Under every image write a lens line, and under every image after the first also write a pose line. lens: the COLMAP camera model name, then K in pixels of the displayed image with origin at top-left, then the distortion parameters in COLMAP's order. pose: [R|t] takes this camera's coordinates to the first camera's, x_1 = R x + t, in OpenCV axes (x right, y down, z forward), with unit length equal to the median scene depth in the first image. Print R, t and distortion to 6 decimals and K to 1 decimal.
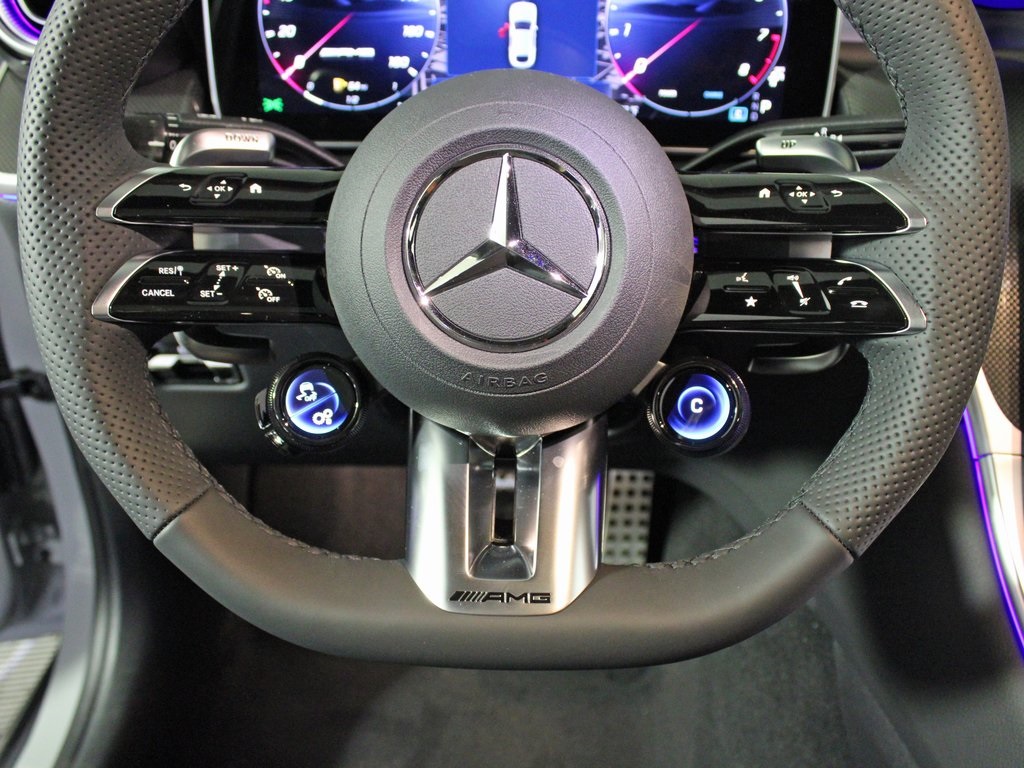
lens RADIAL K [[931.2, 0, 506.8], [0, 931.2, 394.6], [0, 0, 1]] dist [-0.119669, 0.000000]
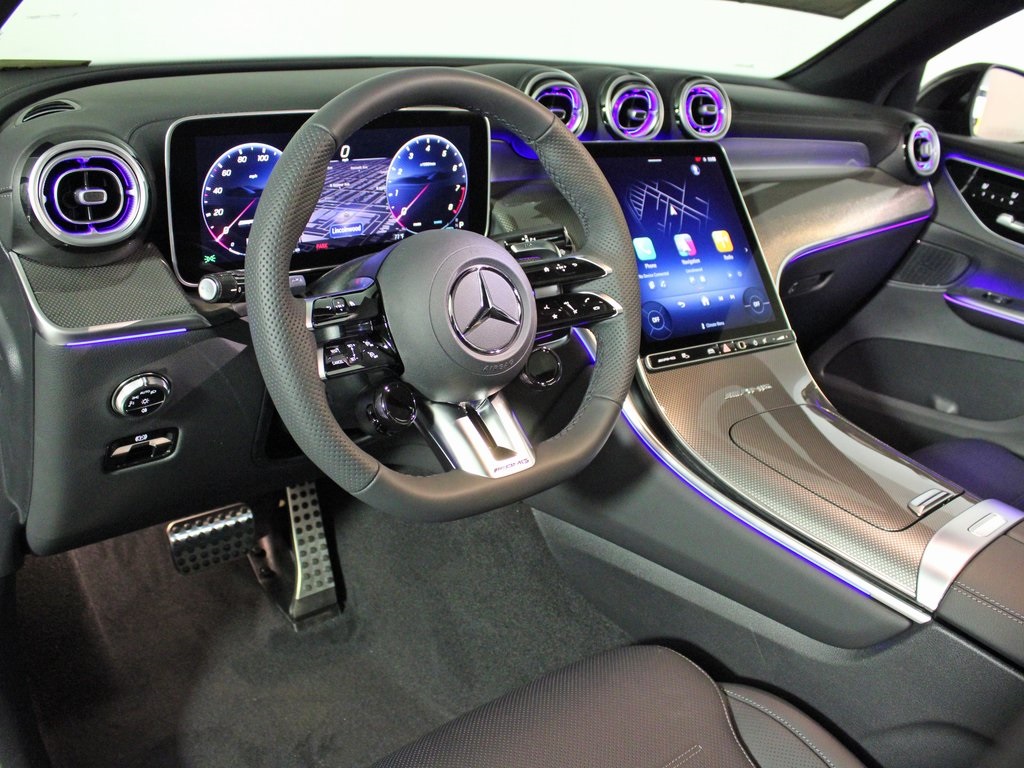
lens RADIAL K [[931.2, 0, 506.9], [0, 931.2, 393.0], [0, 0, 1]] dist [-0.119669, 0.000000]
pose [[0.756683, -0.217342, 0.616598, -0.909375], [0.262742, 0.964705, 0.017611, 0.008443], [-0.598663, 0.148680, 0.787081, -0.511993]]
